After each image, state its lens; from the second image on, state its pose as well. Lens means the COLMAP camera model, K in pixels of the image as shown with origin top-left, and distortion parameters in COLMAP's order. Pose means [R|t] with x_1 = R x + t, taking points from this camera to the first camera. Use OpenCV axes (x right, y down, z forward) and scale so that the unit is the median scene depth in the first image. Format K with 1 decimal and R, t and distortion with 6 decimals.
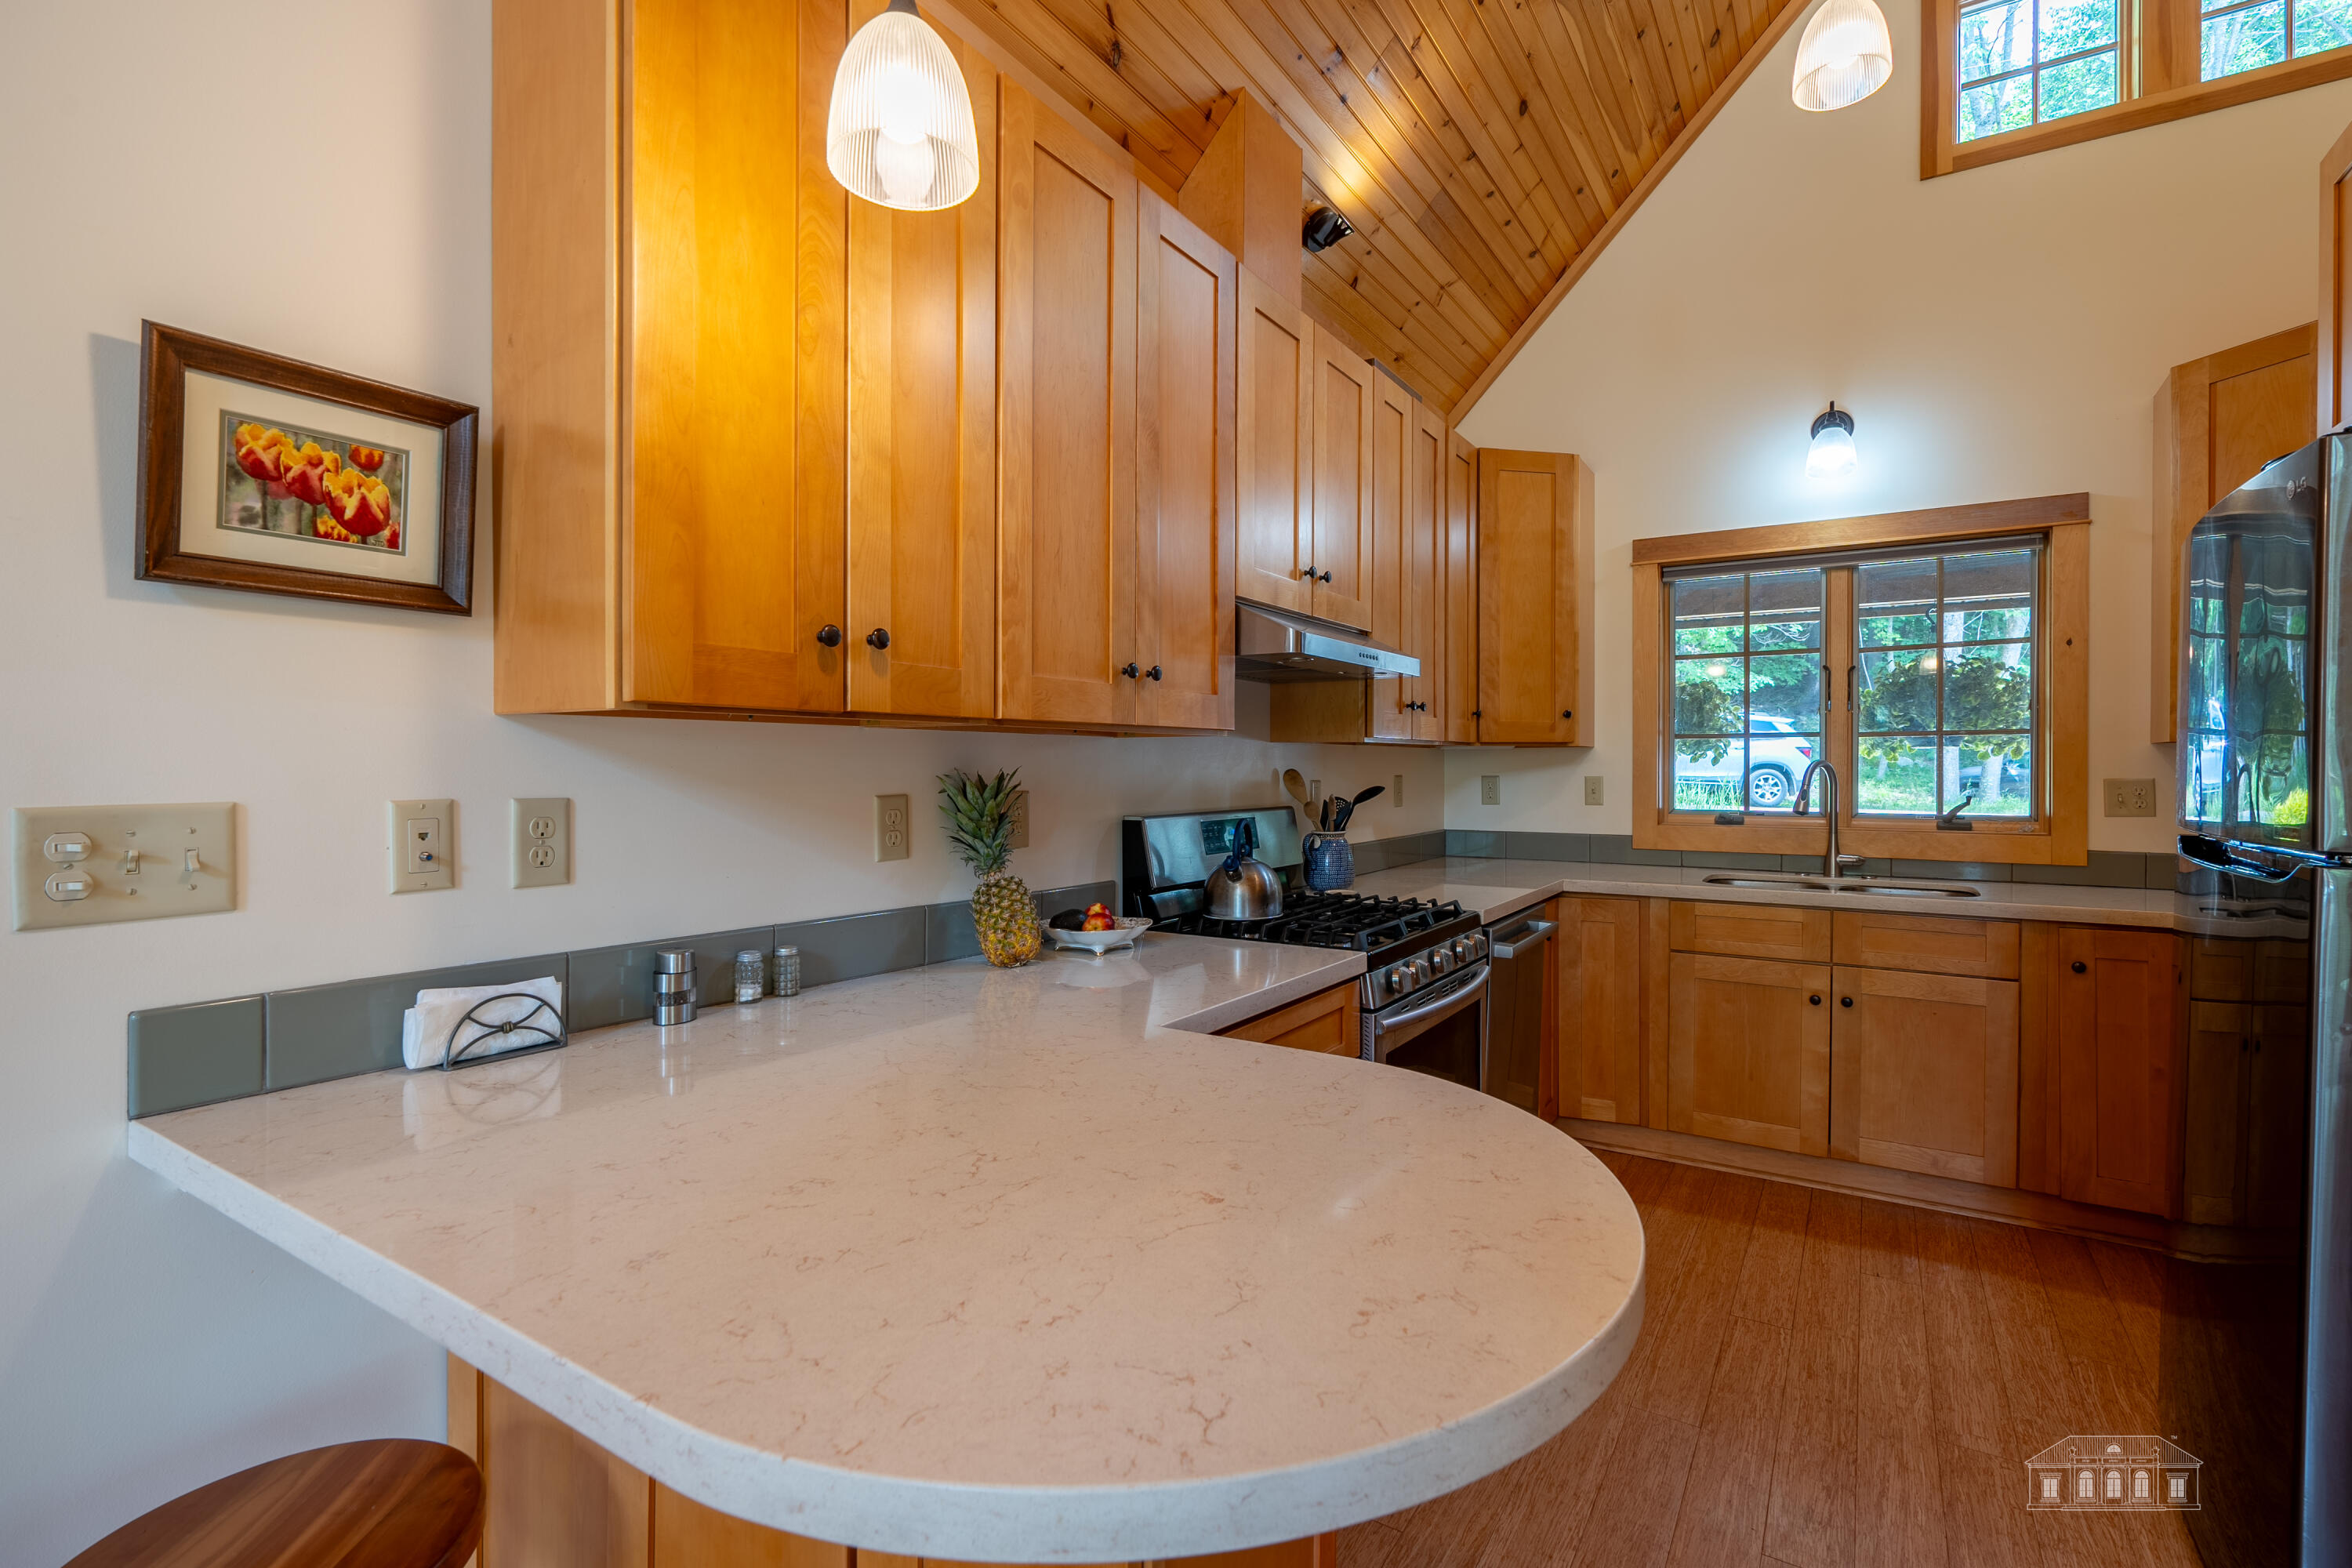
lens RADIAL K [[1070.5, 0, 1186.2], [0, 1070.5, 778.1], [0, 0, 1]] dist [-0.010062, 0.004377]
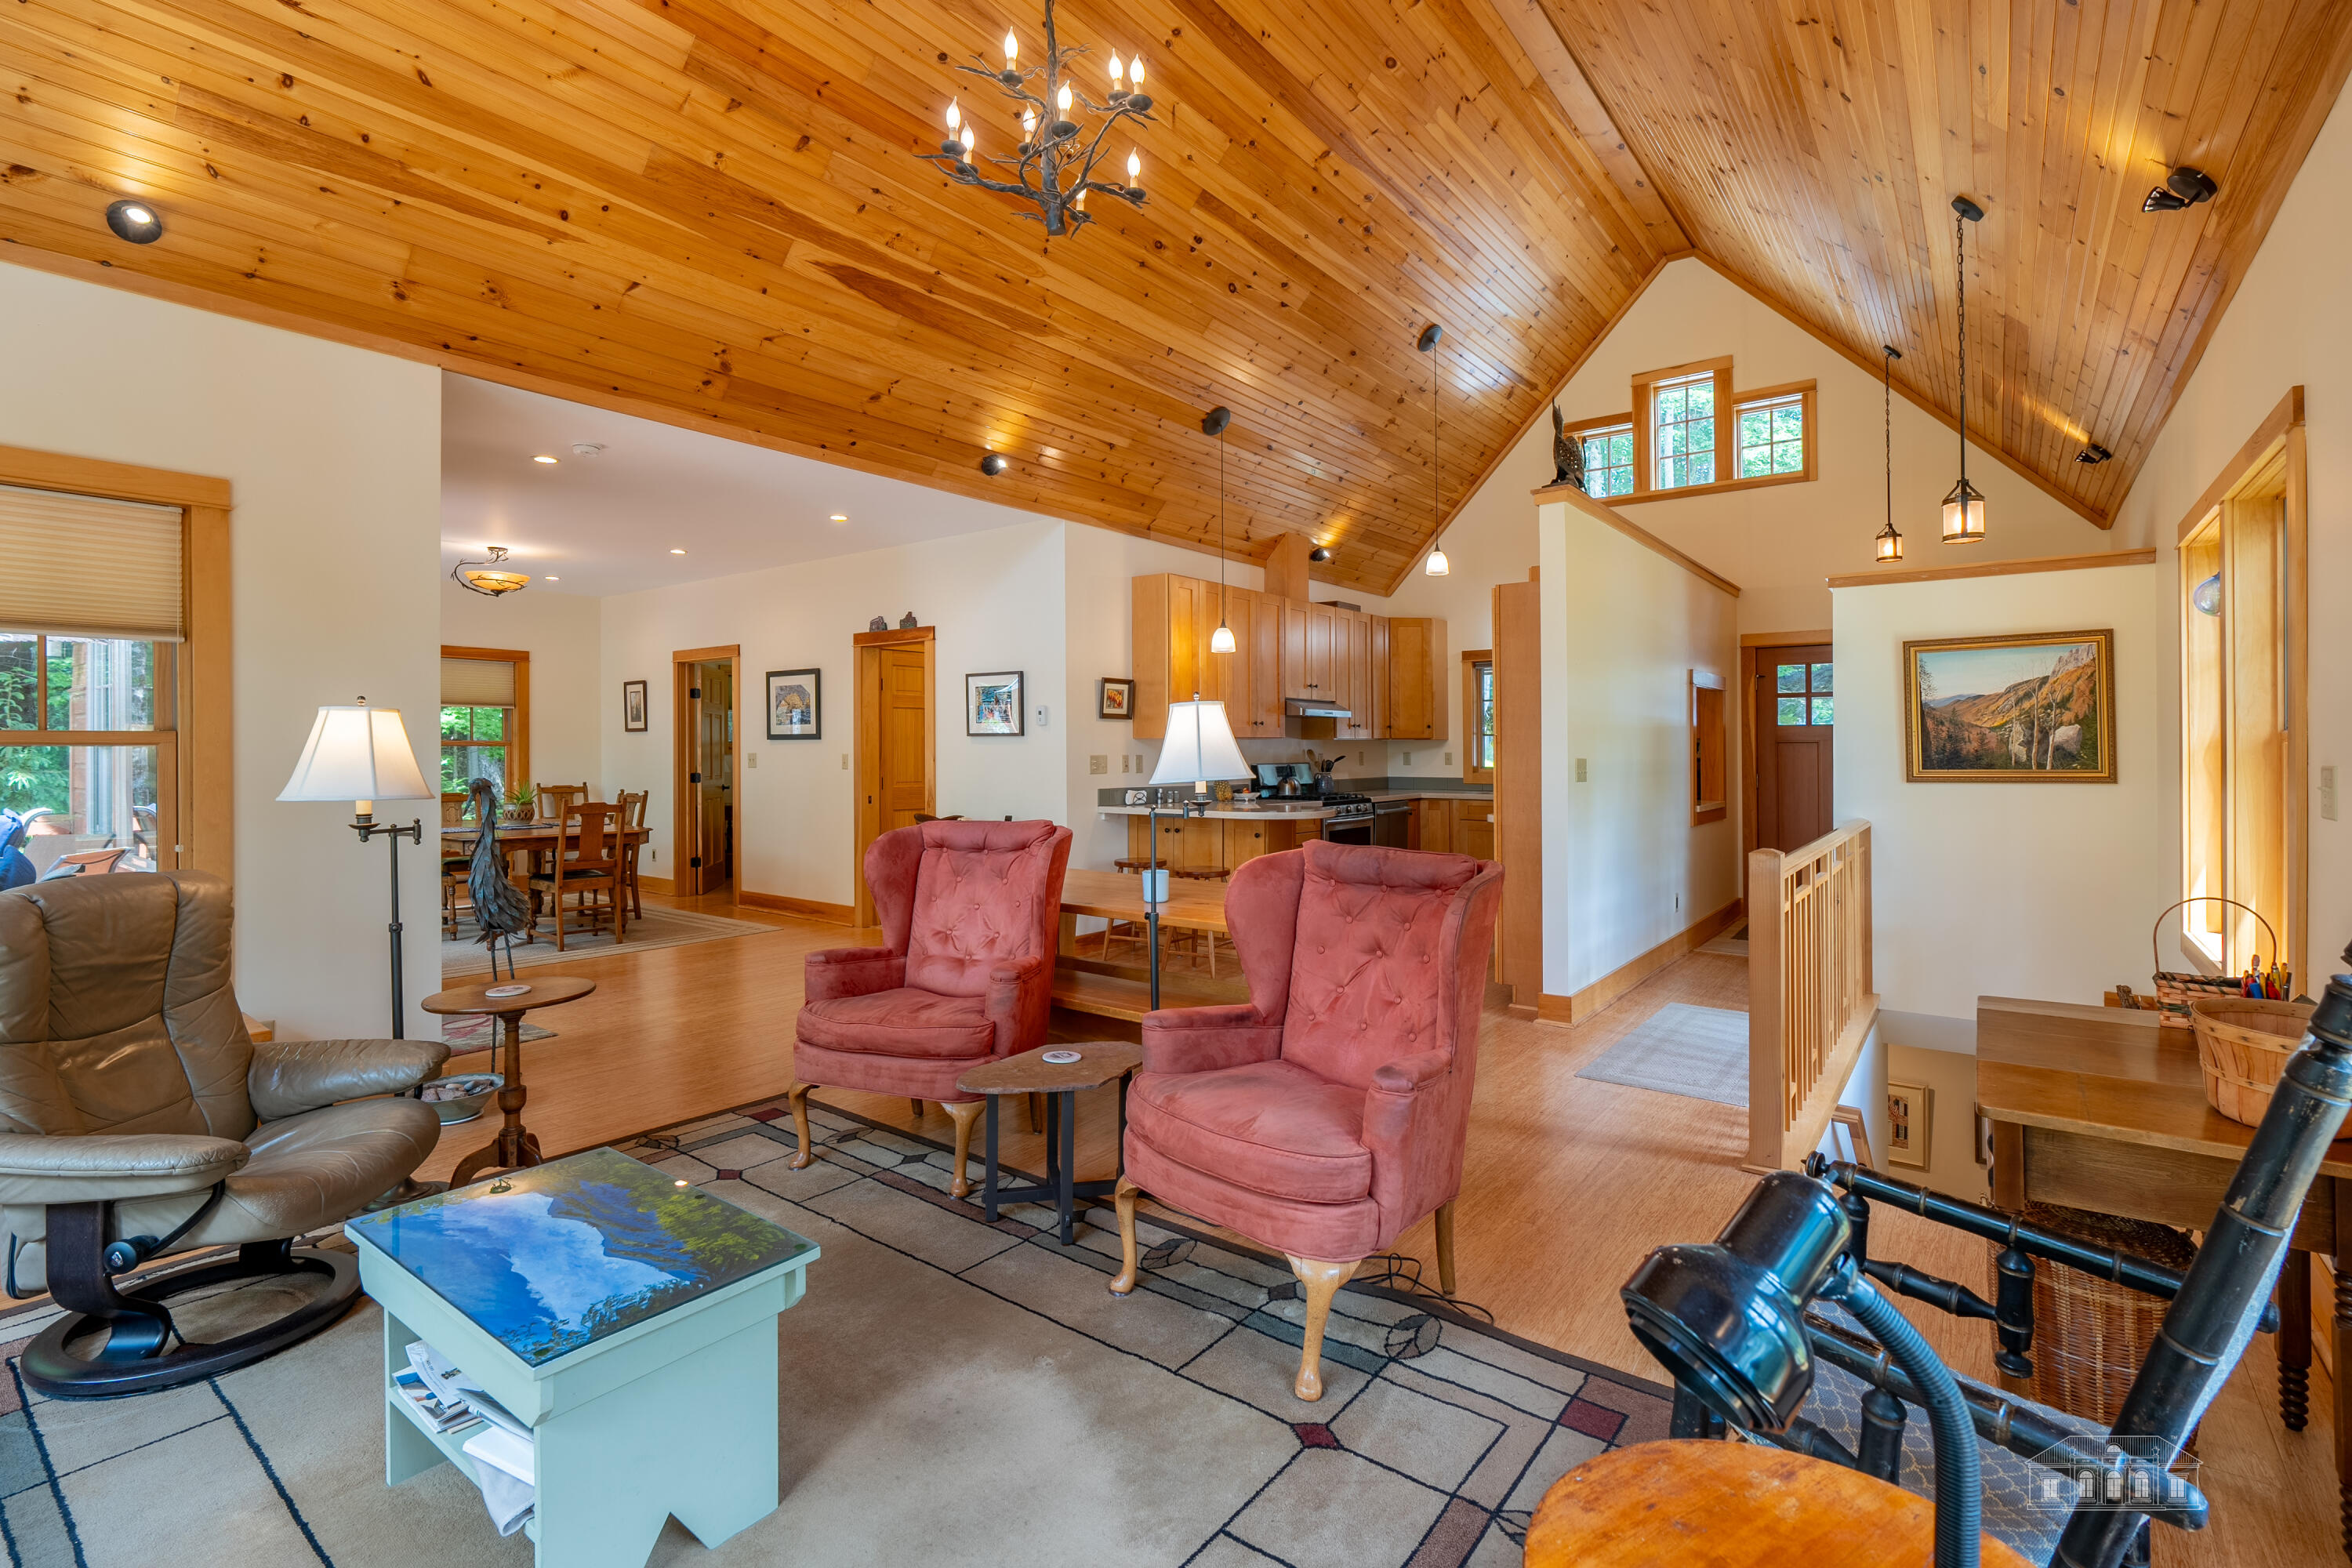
lens RADIAL K [[1070.5, 0, 1151.7], [0, 1070.5, 725.3], [0, 0, 1]] dist [-0.010062, 0.004377]
pose [[0.994347, -0.006942, -0.105953, -0.010586], [0.003308, 0.999402, -0.034432, 0.021915], [0.106129, 0.033887, 0.993775, -1.685647]]
